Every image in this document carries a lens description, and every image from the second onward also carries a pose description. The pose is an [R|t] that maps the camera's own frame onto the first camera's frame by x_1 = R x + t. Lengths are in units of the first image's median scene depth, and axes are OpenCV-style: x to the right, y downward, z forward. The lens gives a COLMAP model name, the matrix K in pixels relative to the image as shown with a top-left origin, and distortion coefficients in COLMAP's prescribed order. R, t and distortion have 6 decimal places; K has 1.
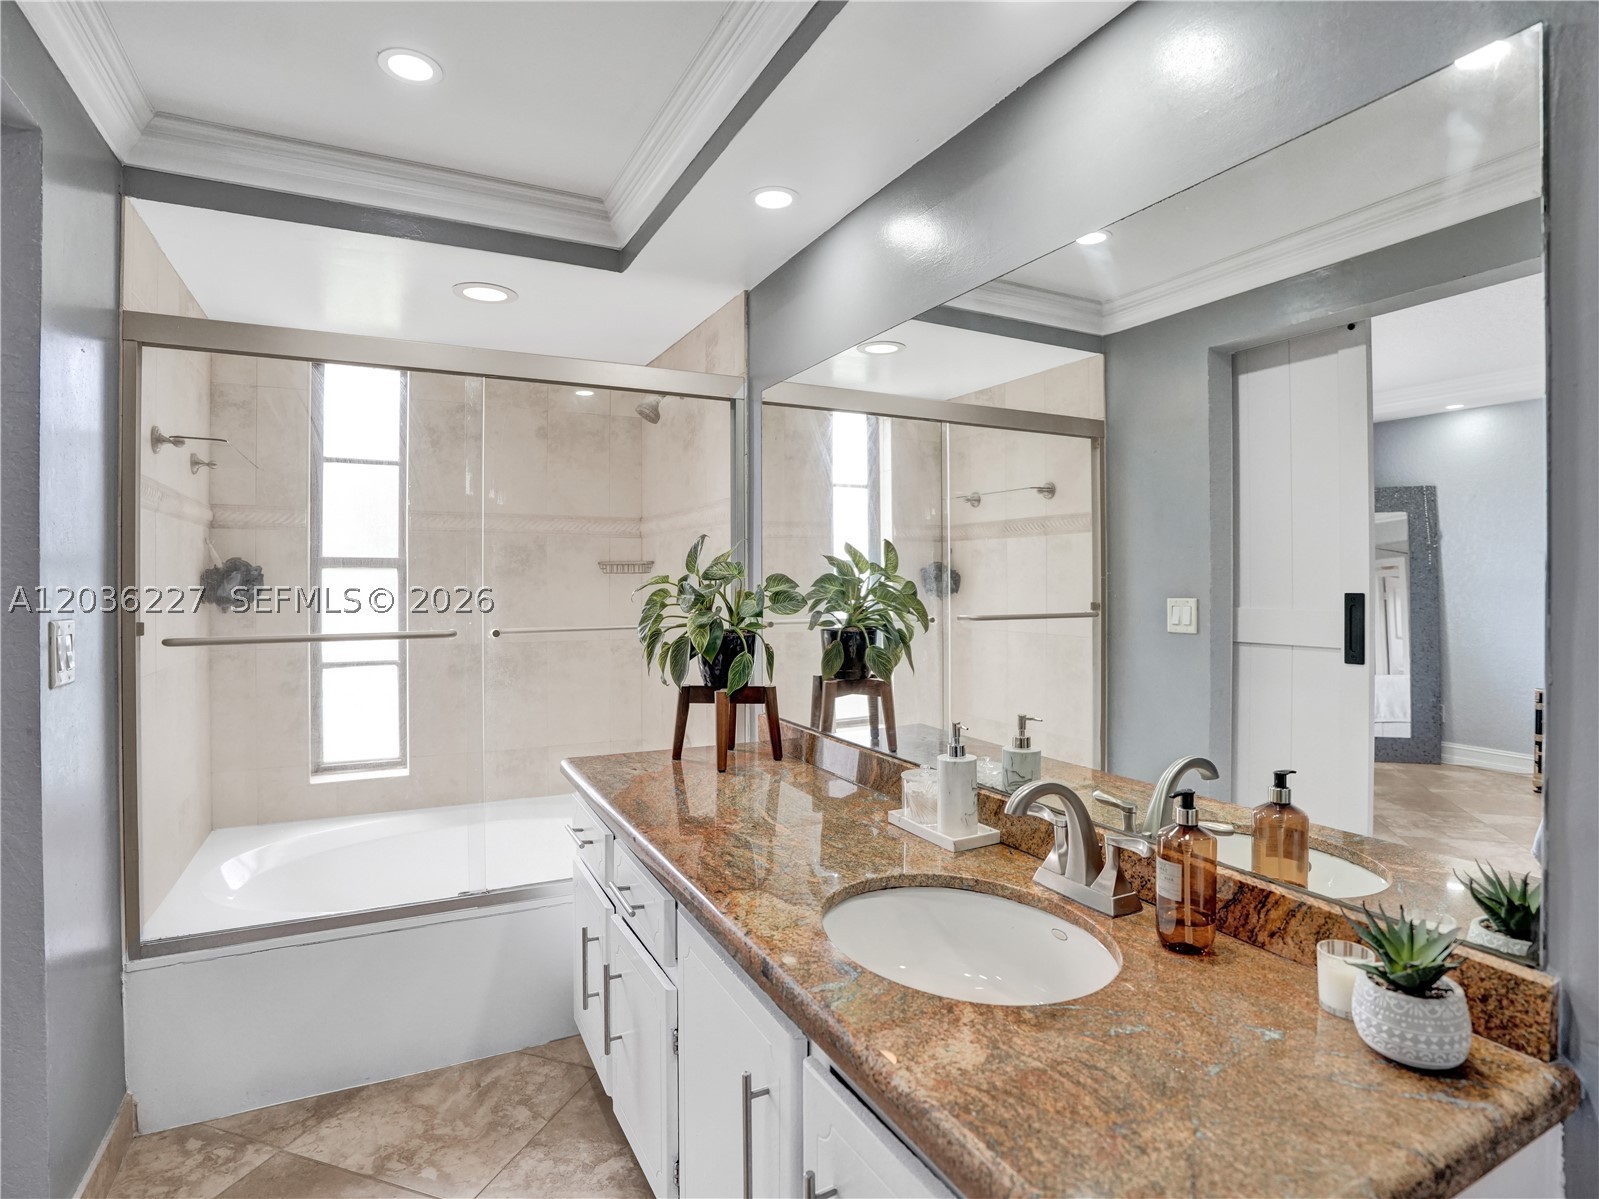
lens RADIAL K [[828.5, 0, 800.4], [0, 828.5, 602.5], [0, 0, 1]] dist [-0.070540, 0.027763]
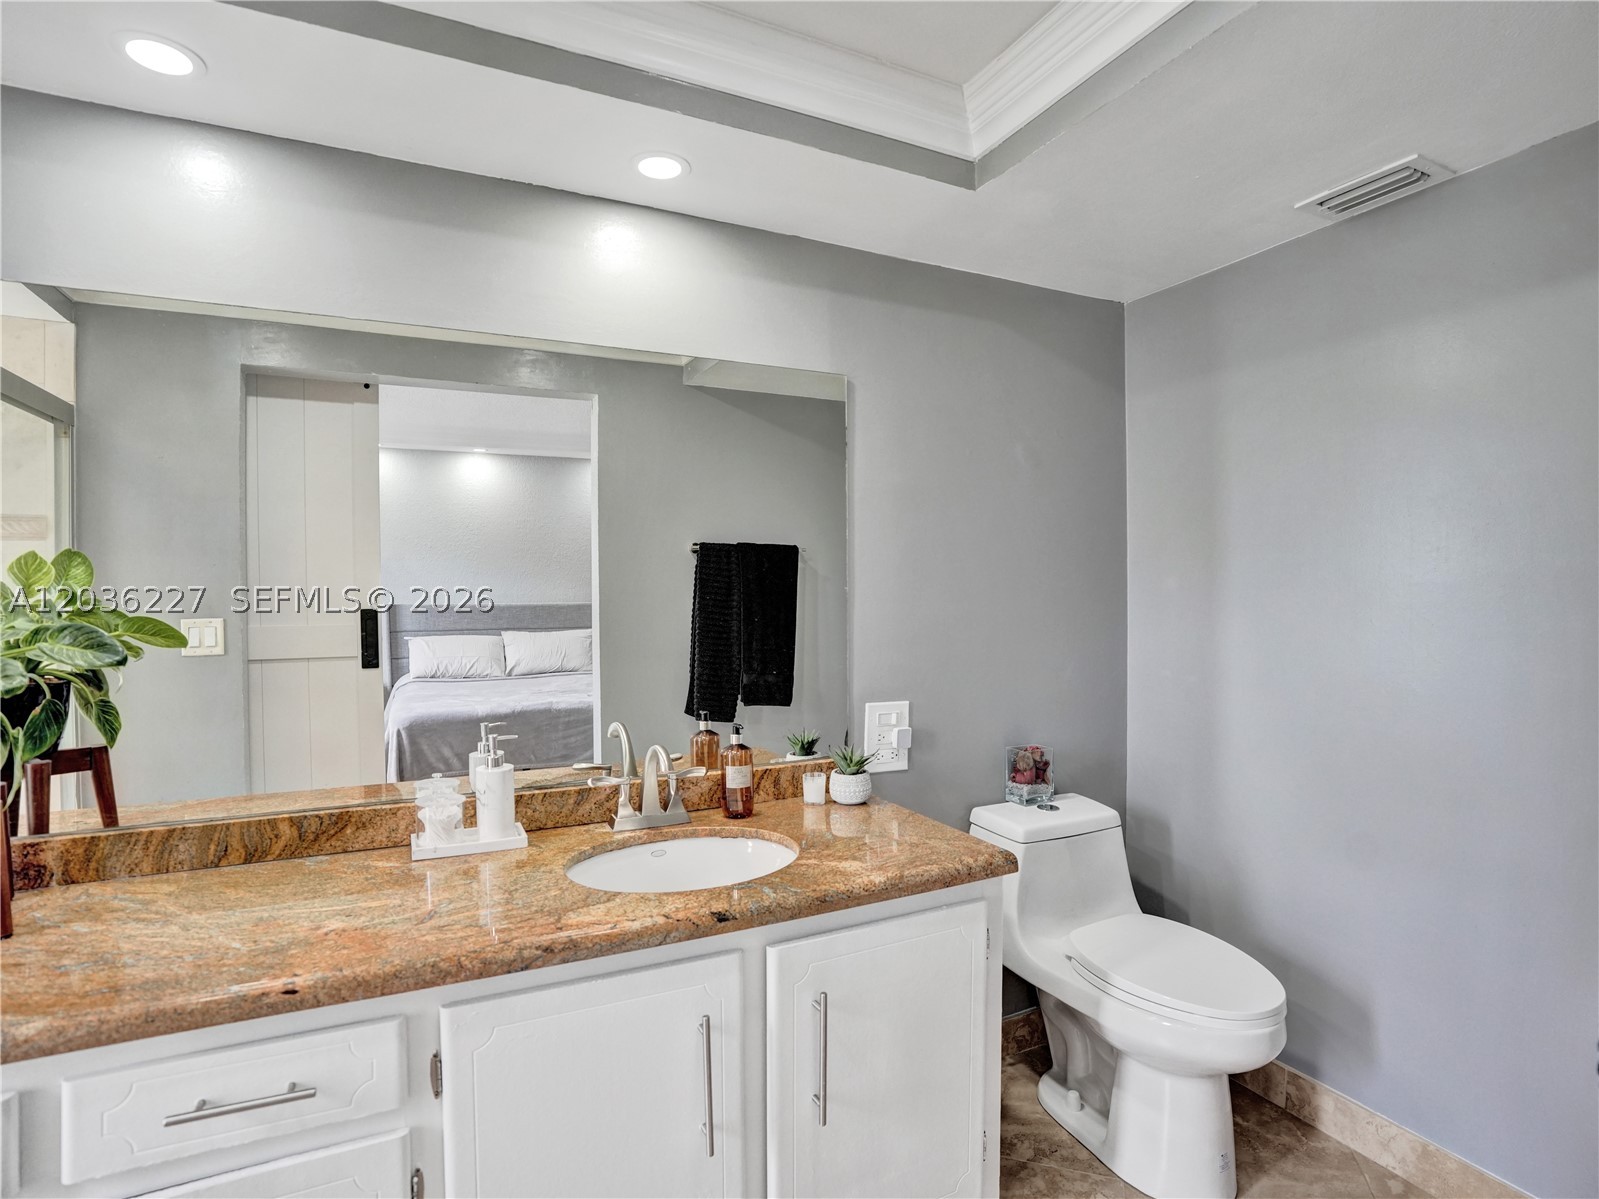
lens RADIAL K [[828.5, 0, 800.4], [0, 828.5, 602.5], [0, 0, 1]] dist [-0.070540, 0.027763]
pose [[0.027159, -0.016625, 0.999493, -0.514699], [0.034314, 0.999288, 0.015689, -0.017878], [-0.999042, 0.033870, 0.027711, 0.333868]]
